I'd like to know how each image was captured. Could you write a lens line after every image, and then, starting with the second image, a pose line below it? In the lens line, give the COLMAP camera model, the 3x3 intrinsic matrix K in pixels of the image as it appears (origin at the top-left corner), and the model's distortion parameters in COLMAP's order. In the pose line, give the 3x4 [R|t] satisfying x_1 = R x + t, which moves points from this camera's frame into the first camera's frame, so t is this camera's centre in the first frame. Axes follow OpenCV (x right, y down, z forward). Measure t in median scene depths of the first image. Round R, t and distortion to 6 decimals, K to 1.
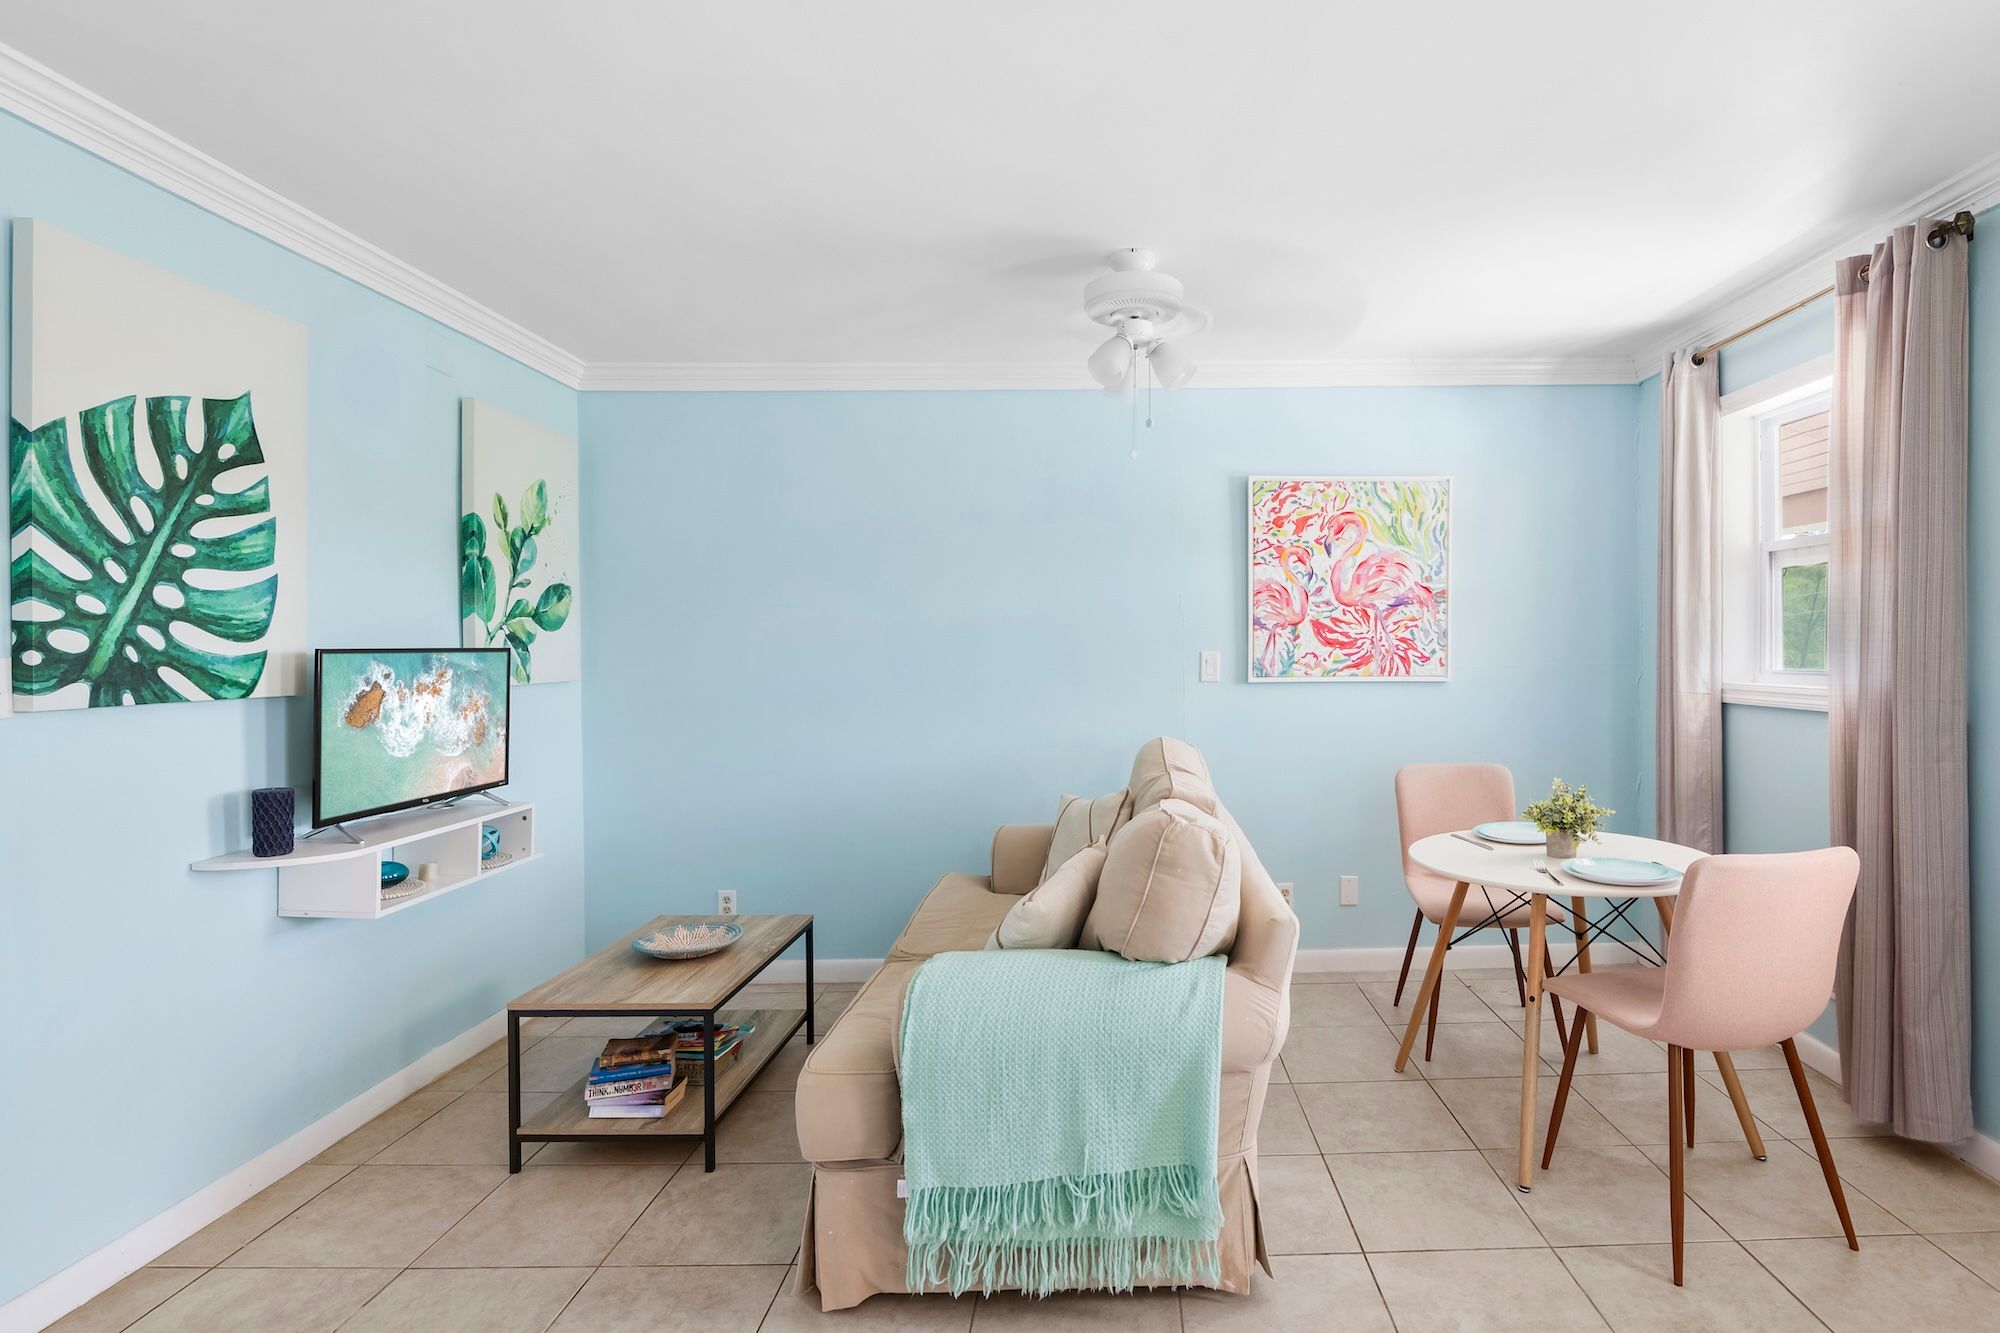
lens RADIAL K [[954.2, 0, 997.5], [0, 954.2, 629.8], [0, 0, 1]] dist [-0.001055, -0.000161]
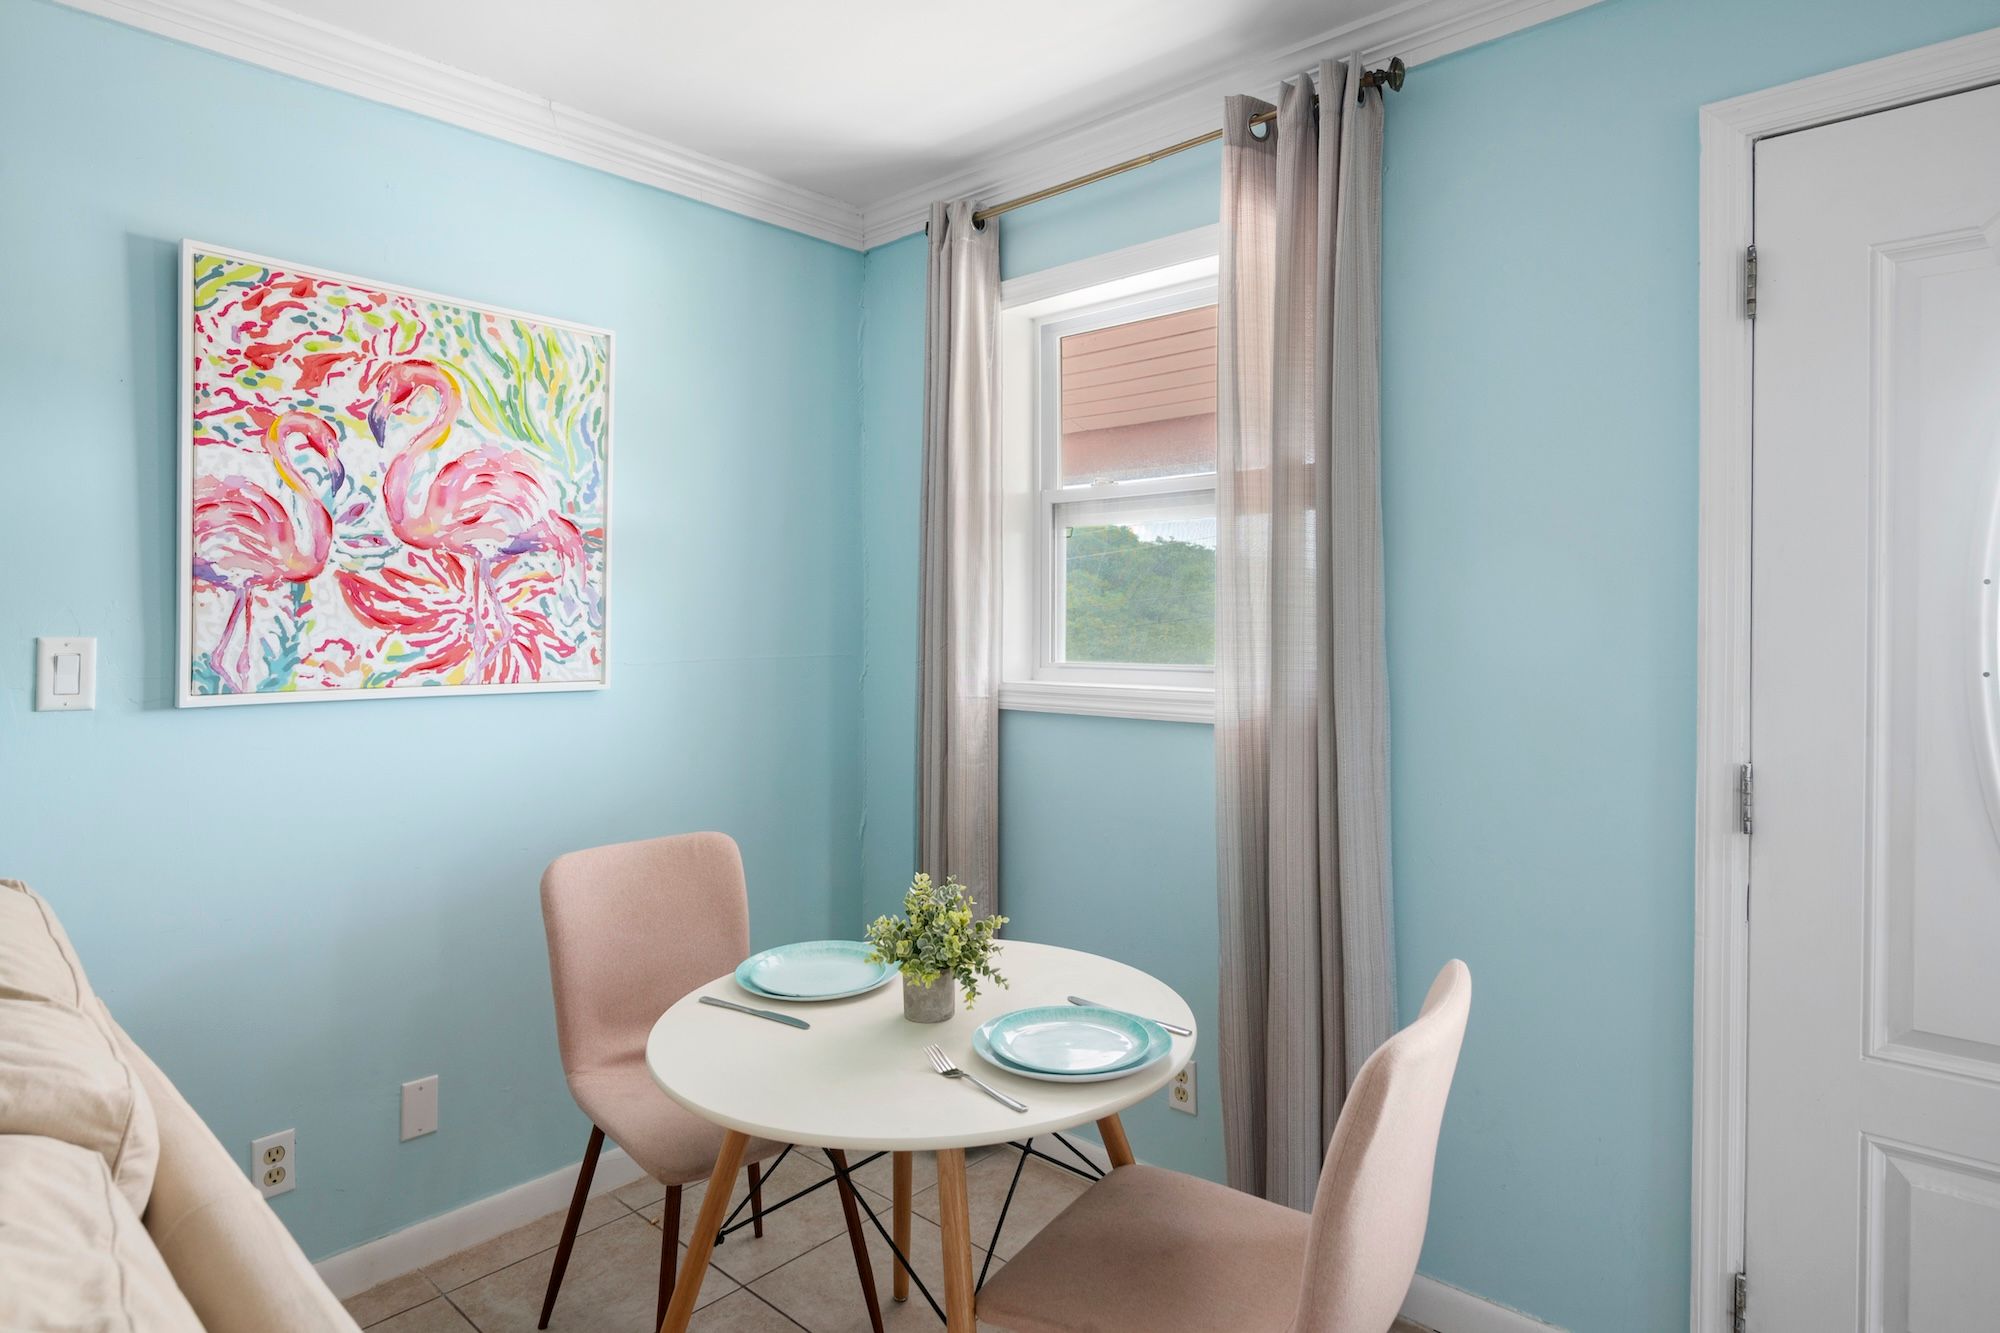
lens RADIAL K [[1084.6, 0, 1004.0], [0, 1084.6, 636.7], [0, 0, 1]] dist [-0.005506, -0.001121]
pose [[0.567502, -0.003164, 0.823366, 0.071134], [-0.020832, 0.999617, 0.018200, 0.005537], [-0.823108, -0.027481, 0.567219, 0.420878]]
